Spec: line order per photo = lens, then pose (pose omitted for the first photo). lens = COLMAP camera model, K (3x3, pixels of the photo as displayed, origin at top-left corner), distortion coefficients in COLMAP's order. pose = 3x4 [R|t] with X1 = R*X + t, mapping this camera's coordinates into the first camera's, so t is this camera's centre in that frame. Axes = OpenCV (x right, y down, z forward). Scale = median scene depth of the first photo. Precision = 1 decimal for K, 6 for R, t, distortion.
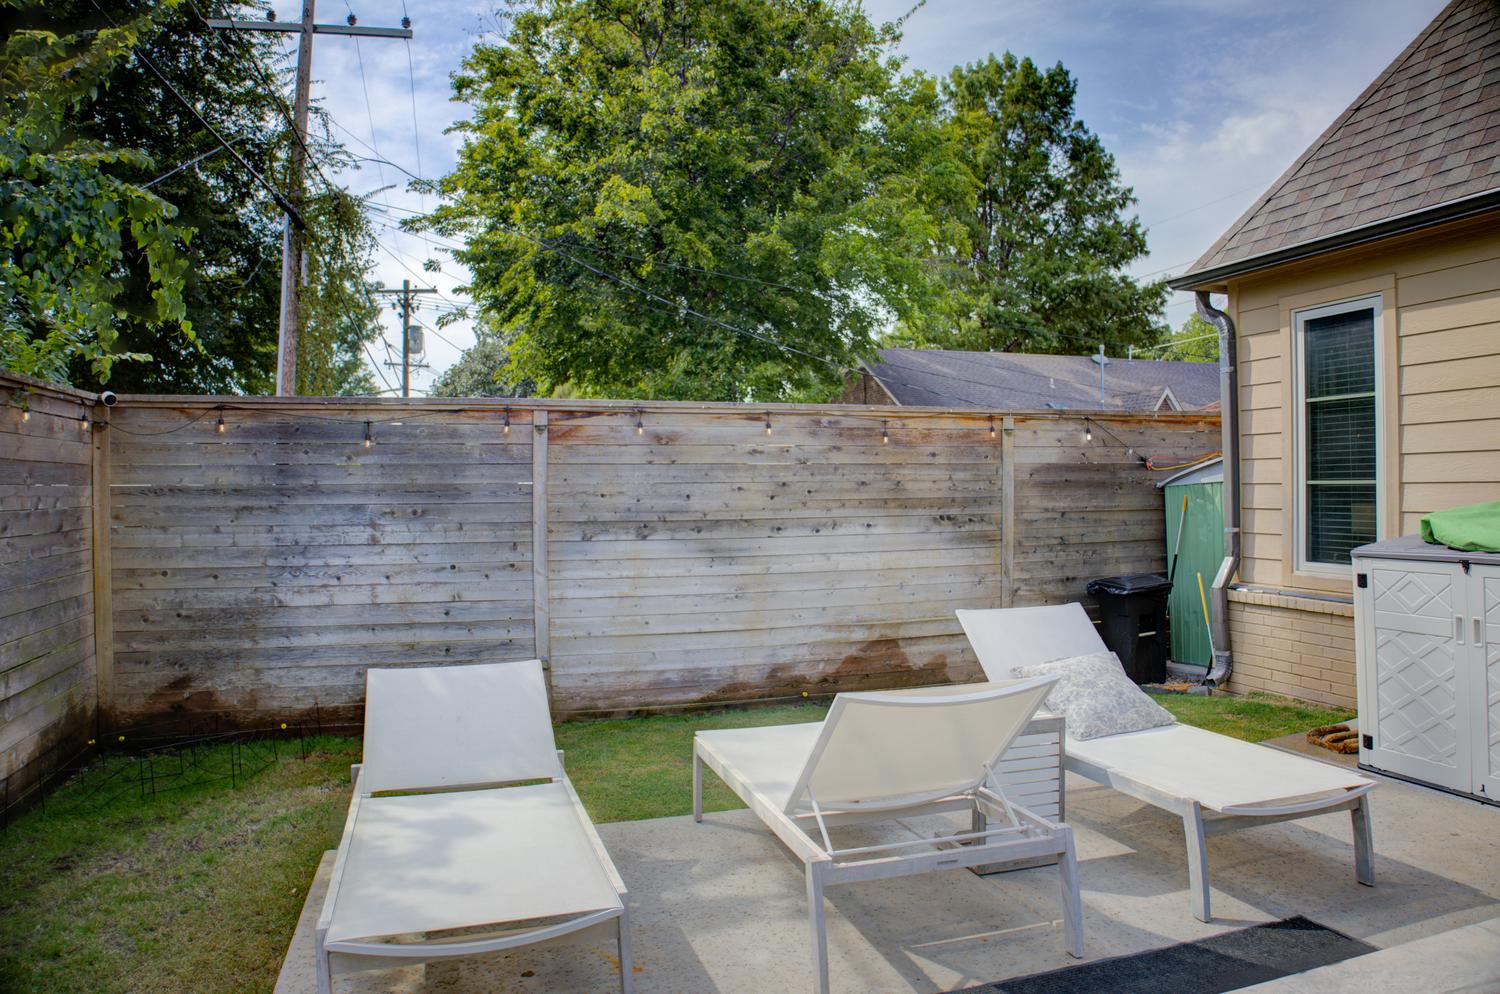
lens RADIAL K [[1026.4, 0, 746.7], [0, 1026.4, 492.4], [0, 0, 1]] dist [-0.109211, 0.032392]
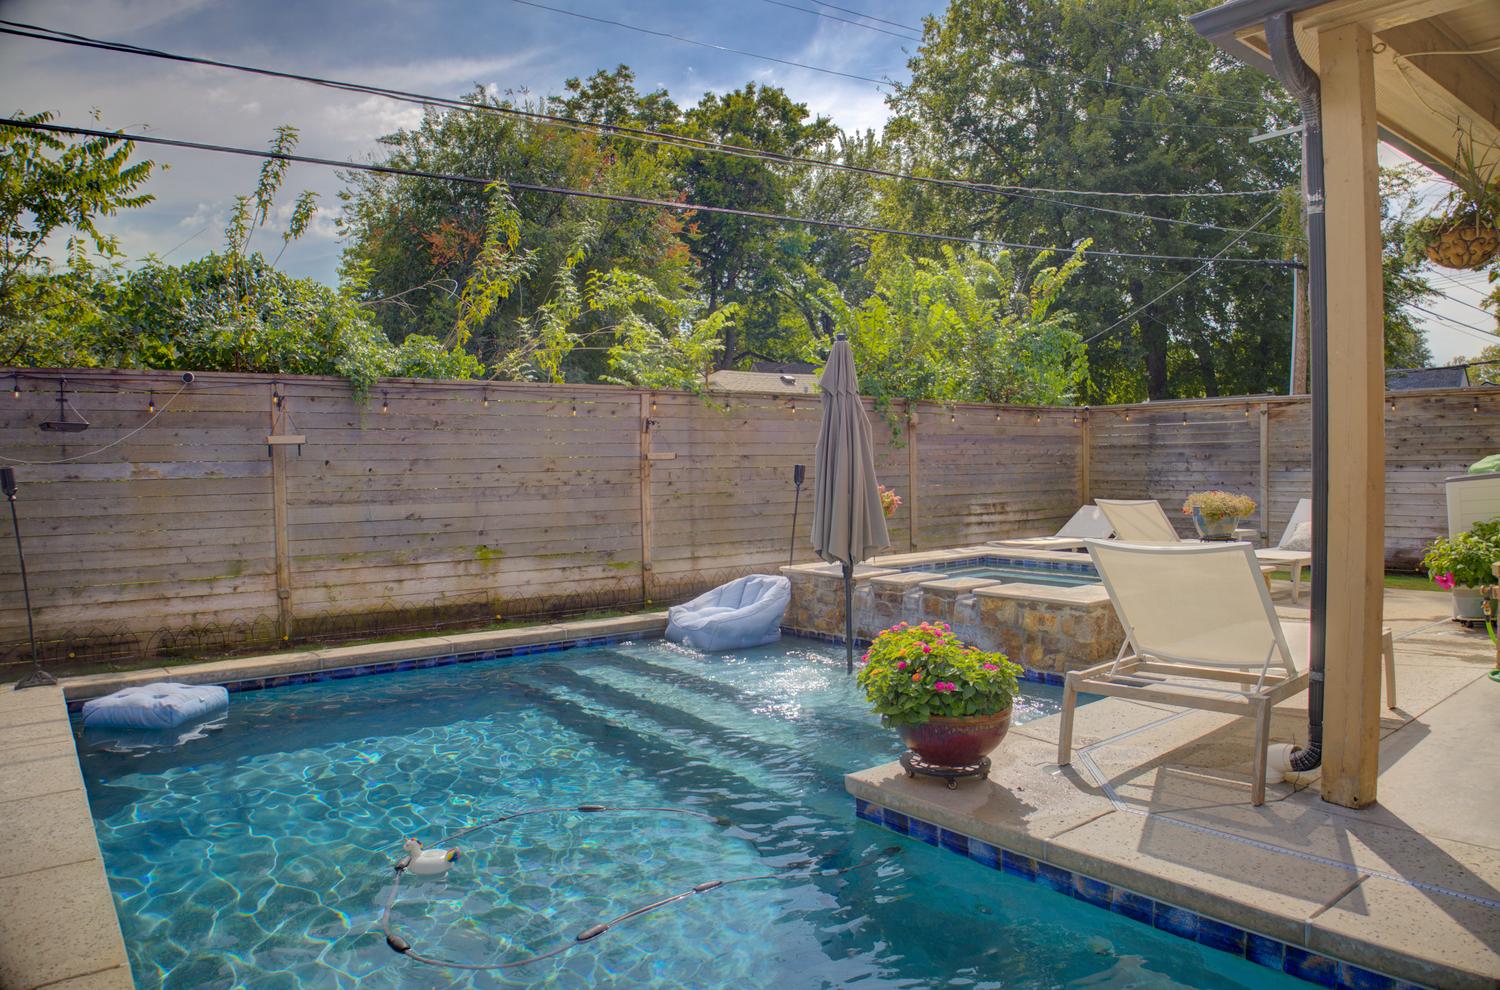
lens RADIAL K [[1026.4, 0, 748.1], [0, 1026.4, 503.0], [0, 0, 1]] dist [-0.109211, 0.032392]
pose [[0.353615, 0.040517, -0.934513, 1.231283], [0.010451, 0.998828, 0.047261, 0.008319], [0.935333, -0.026479, 0.352777, -0.586054]]
